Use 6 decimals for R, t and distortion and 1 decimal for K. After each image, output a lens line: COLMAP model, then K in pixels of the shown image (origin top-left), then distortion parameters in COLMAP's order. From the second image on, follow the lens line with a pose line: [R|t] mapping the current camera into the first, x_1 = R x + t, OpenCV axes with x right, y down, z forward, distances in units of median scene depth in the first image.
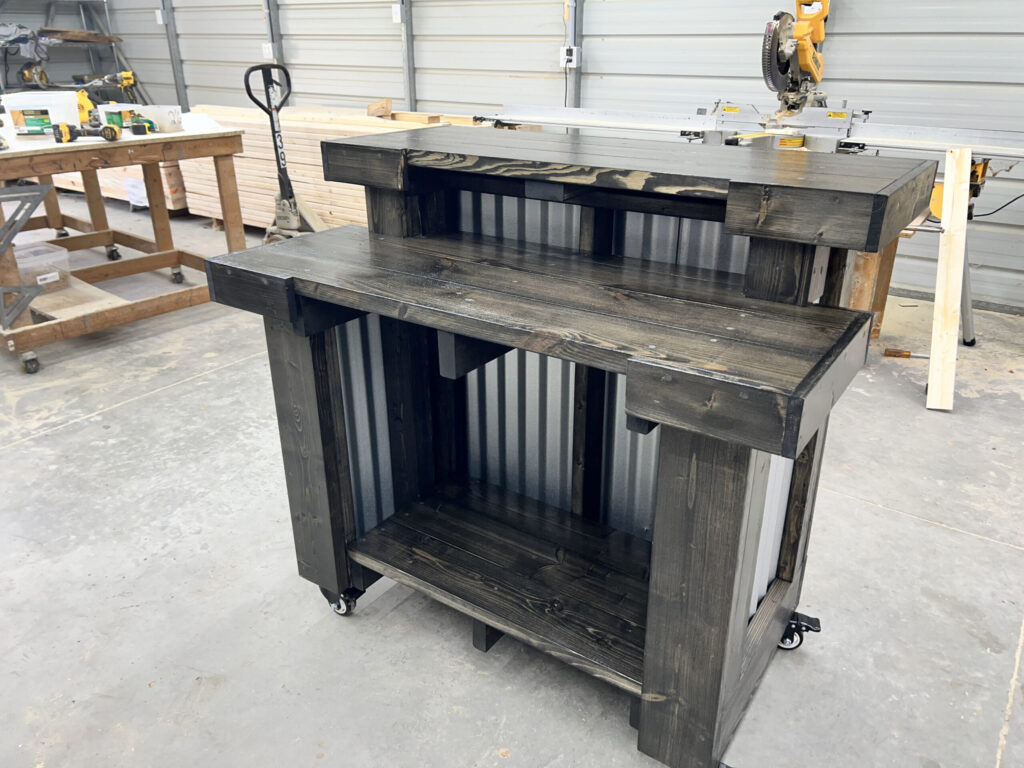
lens RADIAL K [[781.8, 0, 516.7], [0, 781.8, 382.0], [0, 0, 1]] dist [0.042232, -0.051013]
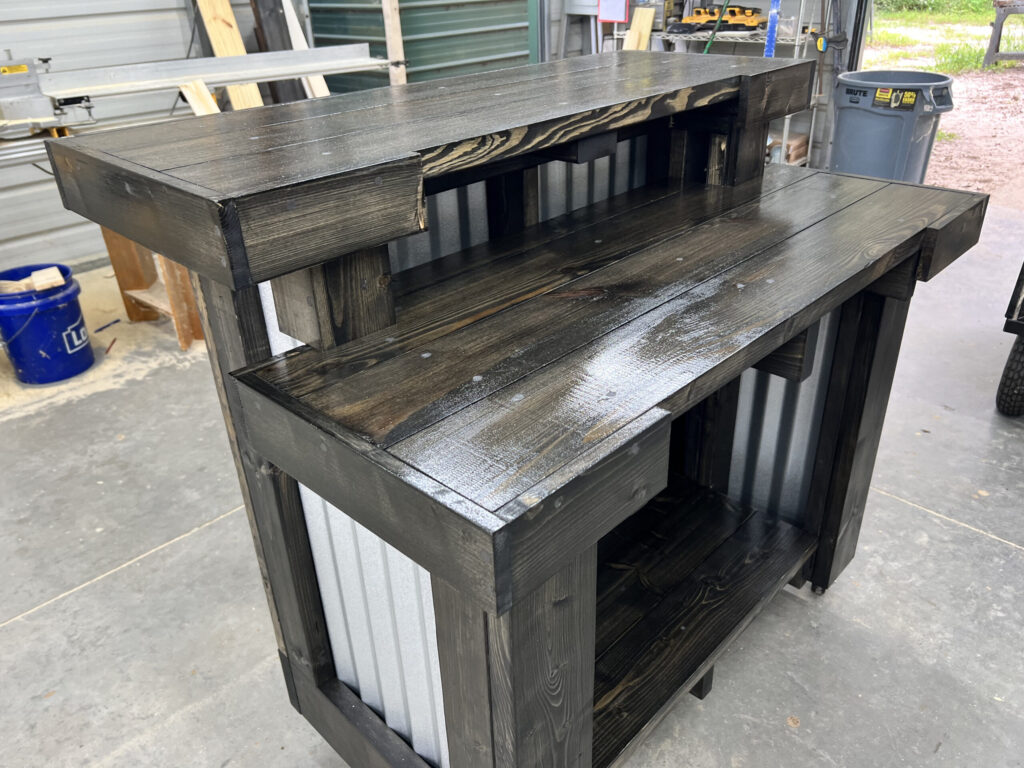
lens RADIAL K [[781.8, 0, 515.5], [0, 781.8, 379.6], [0, 0, 1]] dist [0.042232, -0.051013]
pose [[0.160841, -0.470419, 0.867662, -0.713082], [0.421964, 0.827489, 0.370417, -0.365448], [-0.892231, 0.306543, 0.331594, 0.881747]]
